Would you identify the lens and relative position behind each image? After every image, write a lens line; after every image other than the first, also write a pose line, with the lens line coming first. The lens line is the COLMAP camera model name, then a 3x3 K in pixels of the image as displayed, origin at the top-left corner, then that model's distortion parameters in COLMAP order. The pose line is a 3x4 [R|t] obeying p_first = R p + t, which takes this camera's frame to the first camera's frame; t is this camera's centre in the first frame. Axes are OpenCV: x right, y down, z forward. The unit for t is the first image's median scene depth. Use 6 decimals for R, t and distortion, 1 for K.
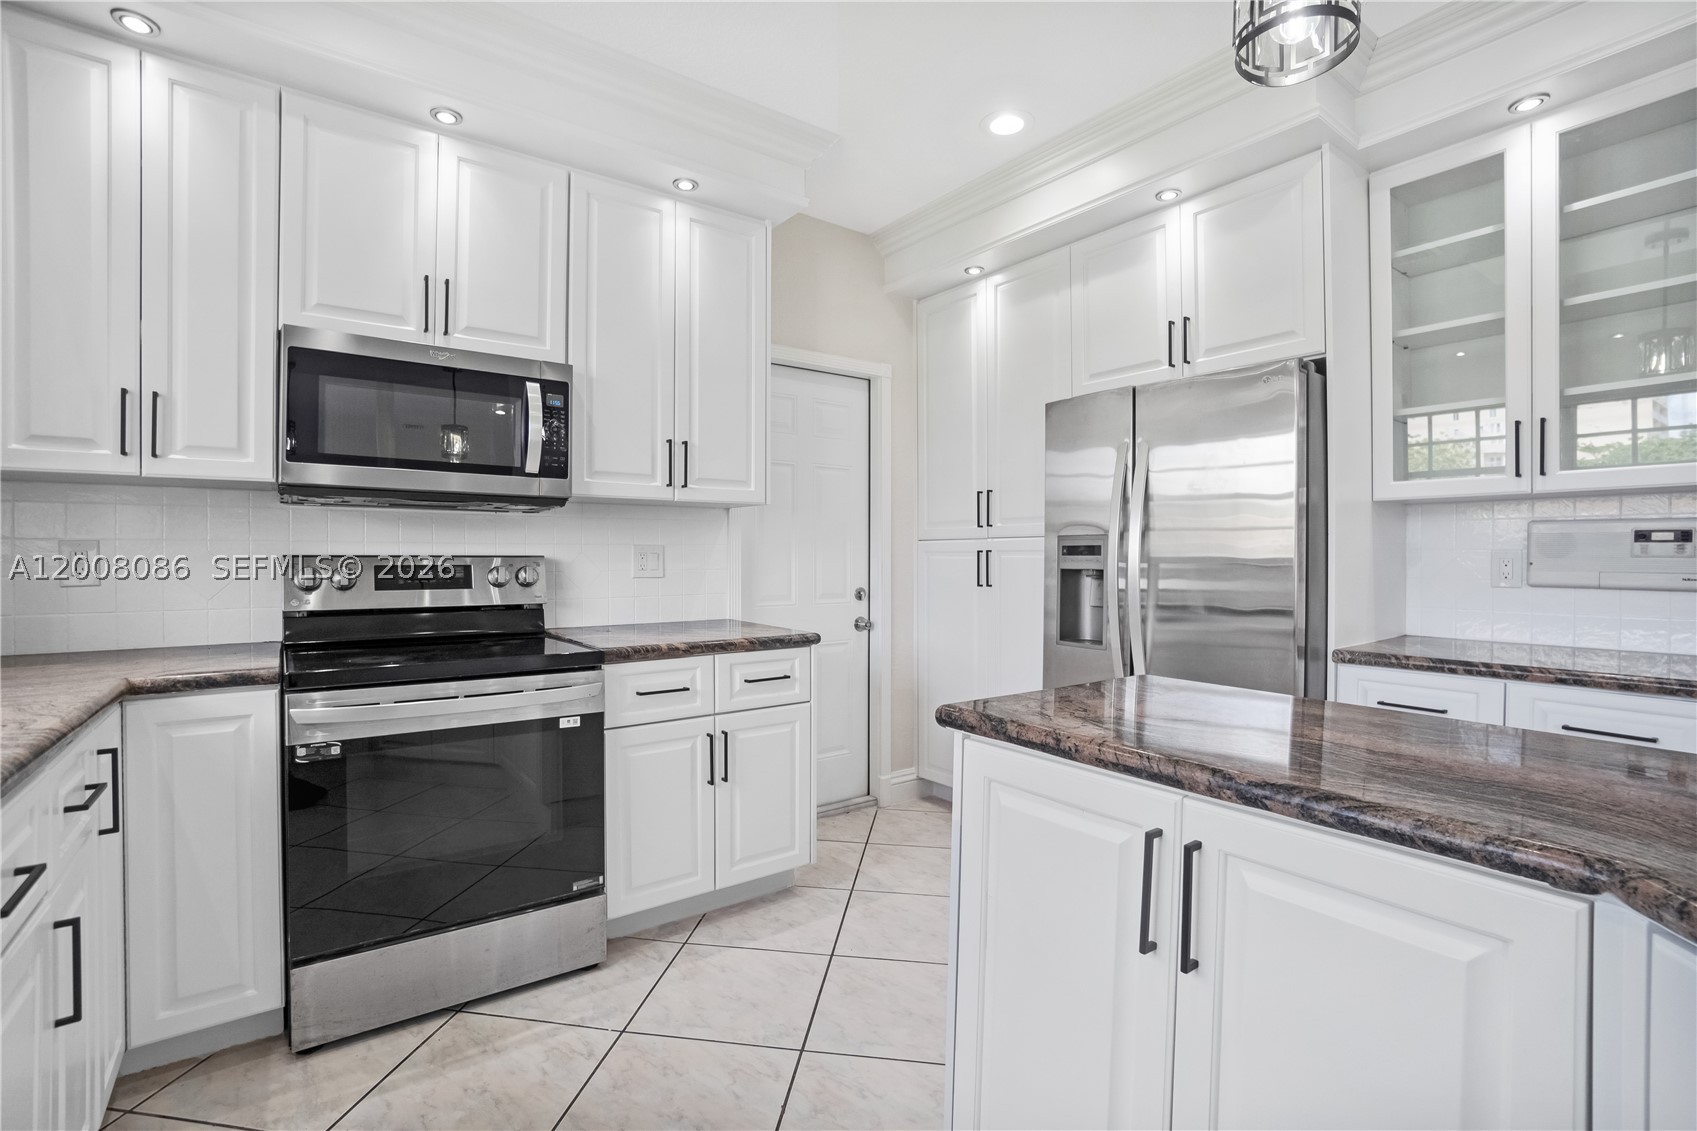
lens RADIAL K [[780.4, 0, 848.5], [0, 780.4, 565.5], [0, 0, 1]] dist [-0.034466, 0.000625]
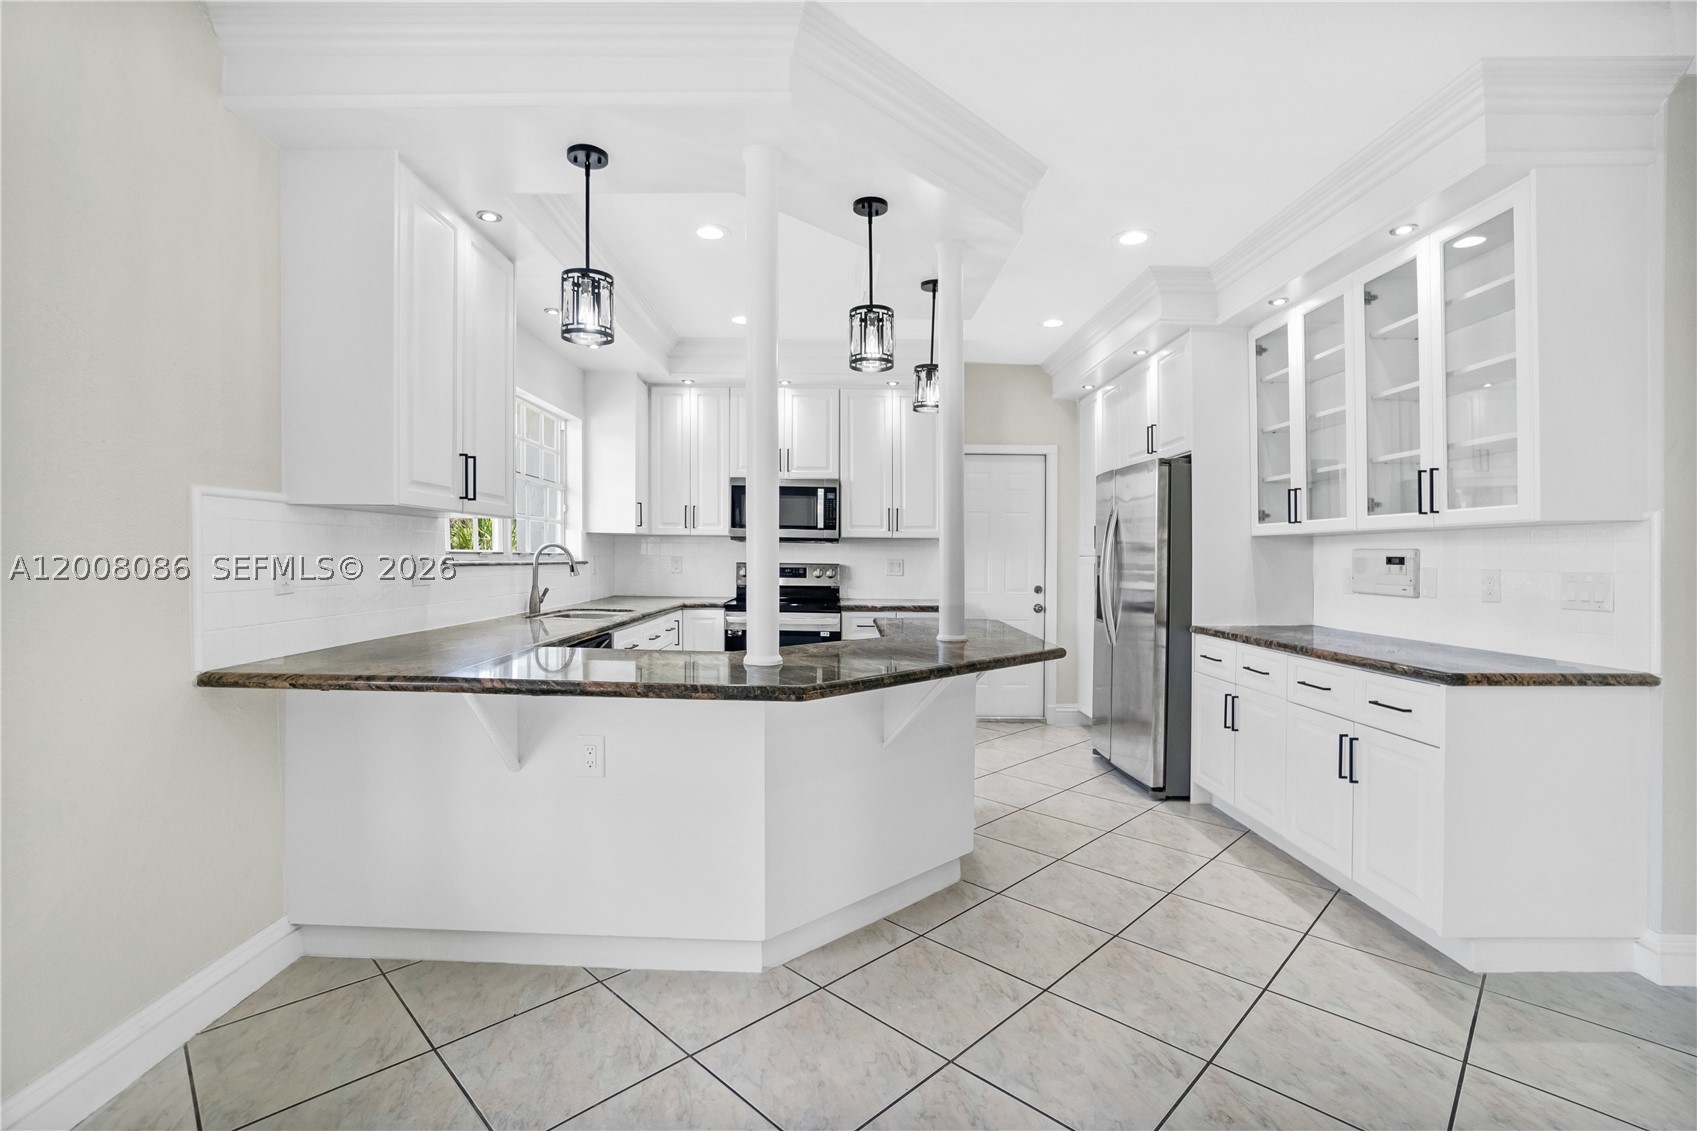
lens RADIAL K [[780.4, 0, 848.5], [0, 780.4, 565.5], [0, 0, 1]] dist [-0.034466, 0.000625]
pose [[0.819960, 0.012842, -0.572277, 0.946693], [-0.017266, 0.999848, -0.002301, -0.003703], [0.572161, 0.011767, 0.820057, -0.819047]]
